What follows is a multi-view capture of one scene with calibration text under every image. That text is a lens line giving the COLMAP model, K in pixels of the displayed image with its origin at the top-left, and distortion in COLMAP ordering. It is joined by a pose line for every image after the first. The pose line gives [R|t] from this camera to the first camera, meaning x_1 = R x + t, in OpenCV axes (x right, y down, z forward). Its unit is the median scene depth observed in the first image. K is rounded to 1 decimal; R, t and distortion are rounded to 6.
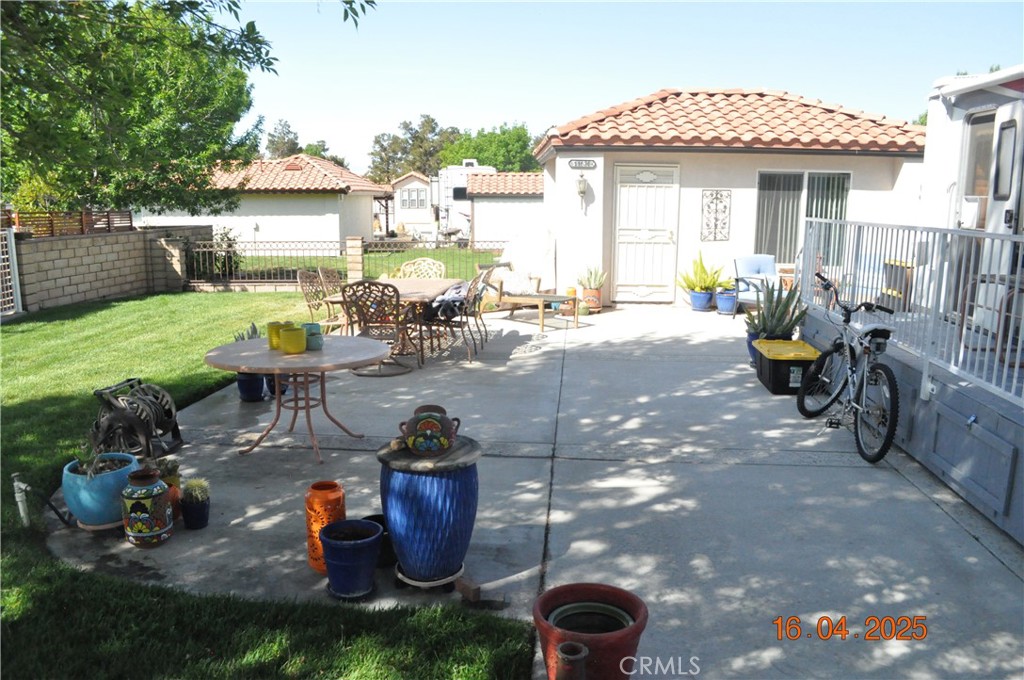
lens RADIAL K [[807.6, 0, 514.0], [0, 807.6, 356.6], [0, 0, 1]] dist [-0.082132, 0.009365]
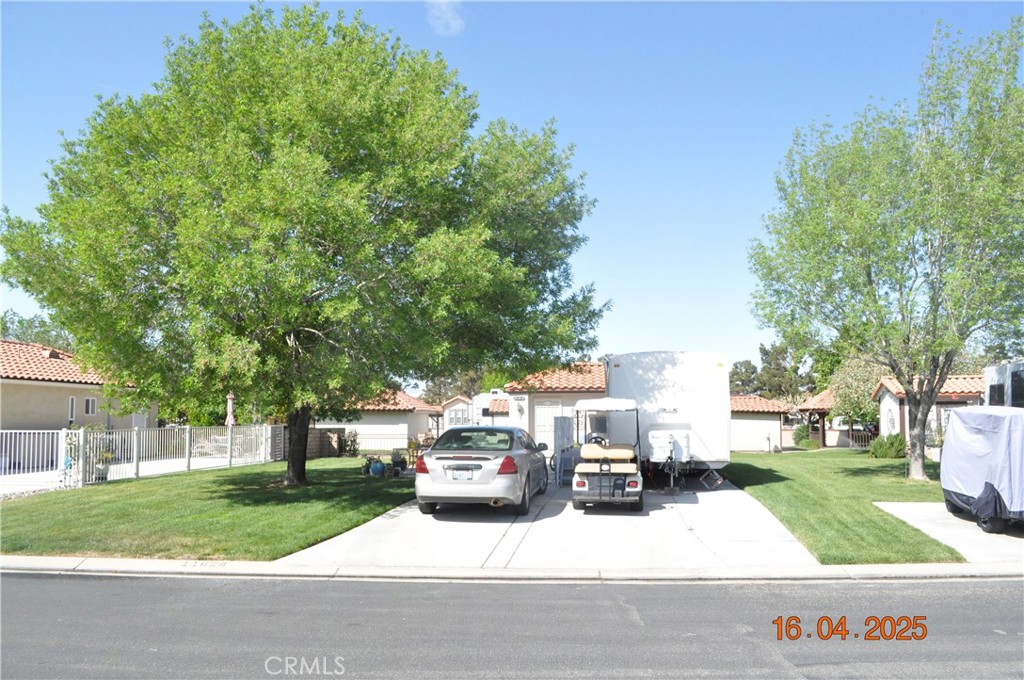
lens RADIAL K [[807.6, 0, 514.0], [0, 807.6, 356.6], [0, 0, 1]] dist [-0.082132, 0.009365]
pose [[0.998136, -0.012107, -0.059812, 0.214009], [-0.004294, 0.963761, -0.266731, 0.281035], [0.060874, 0.266491, 0.961913, -1.342110]]
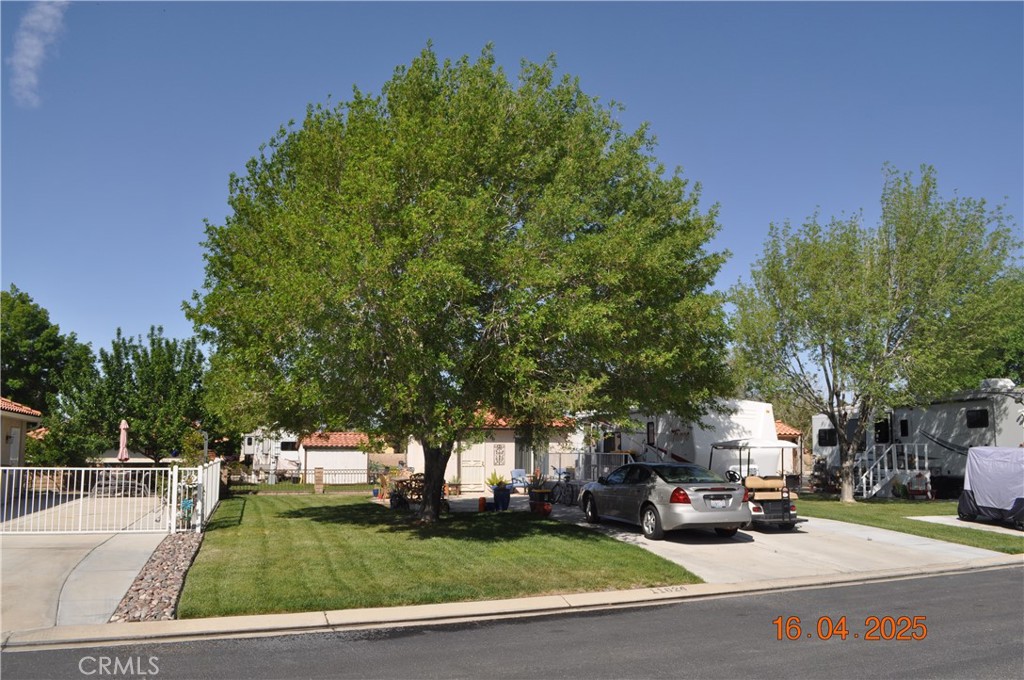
lens RADIAL K [[806.0, 0, 512.0], [0, 806.0, 340.0], [0, 0, 1]] dist [-0.067440, 0.000979]
pose [[0.927087, 0.047431, 0.371833, -0.666103], [0.076131, 0.947463, -0.310673, 0.268720], [-0.367034, 0.316329, 0.874770, -1.325310]]
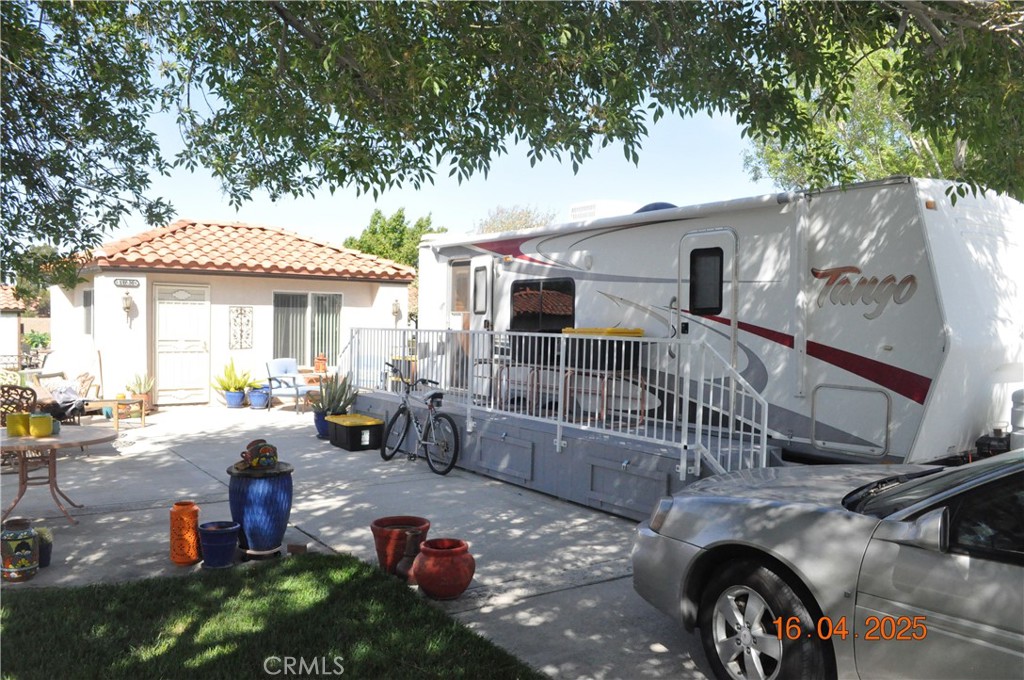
lens RADIAL K [[807.6, 0, 514.0], [0, 807.6, 356.6], [0, 0, 1]] dist [-0.082132, 0.009365]
pose [[0.762556, -0.022826, 0.646519, -0.215859], [0.114404, 0.988384, -0.100041, 0.033341], [-0.636726, 0.150251, 0.756310, -0.159722]]
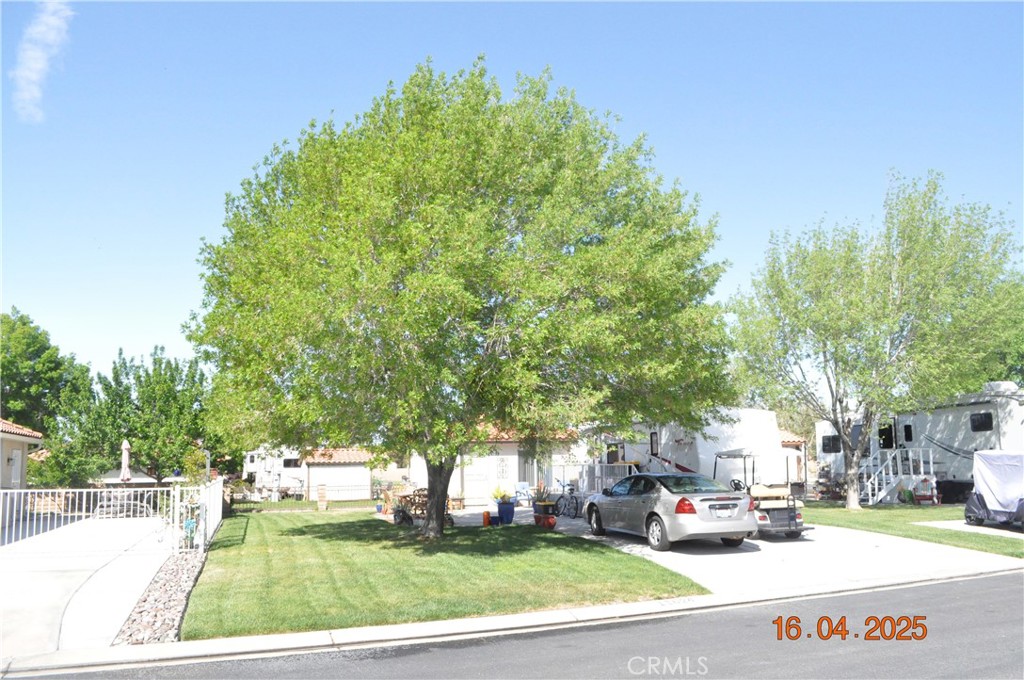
lens RADIAL K [[806.2, 0, 513.5], [0, 806.2, 336.2], [0, 0, 1]] dist [-0.069370, 0.007163]
pose [[0.927707, 0.037254, 0.371445, -0.665417], [0.094215, 0.939433, -0.329528, 0.267373], [-0.361224, 0.340702, 0.868009, -1.323510]]
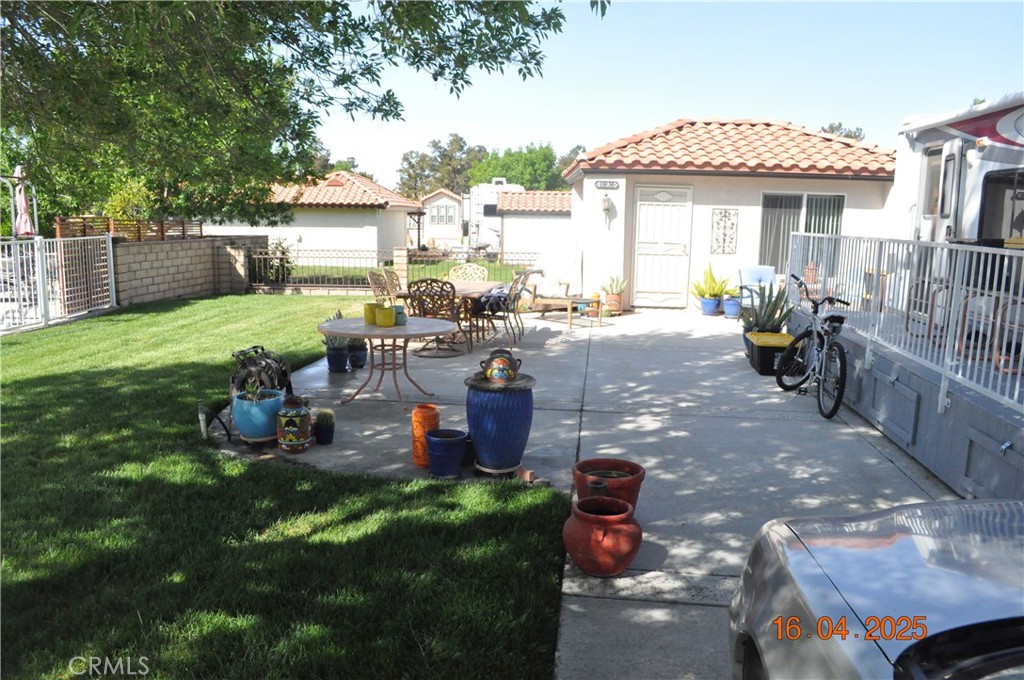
lens RADIAL K [[807.6, 0, 514.0], [0, 807.6, 356.6], [0, 0, 1]] dist [-0.082132, 0.009365]
pose [[0.999507, 0.016441, -0.026754, -0.012044], [-0.017009, 0.999631, -0.021162, 0.030338], [0.026396, 0.021607, 0.999418, -0.137805]]
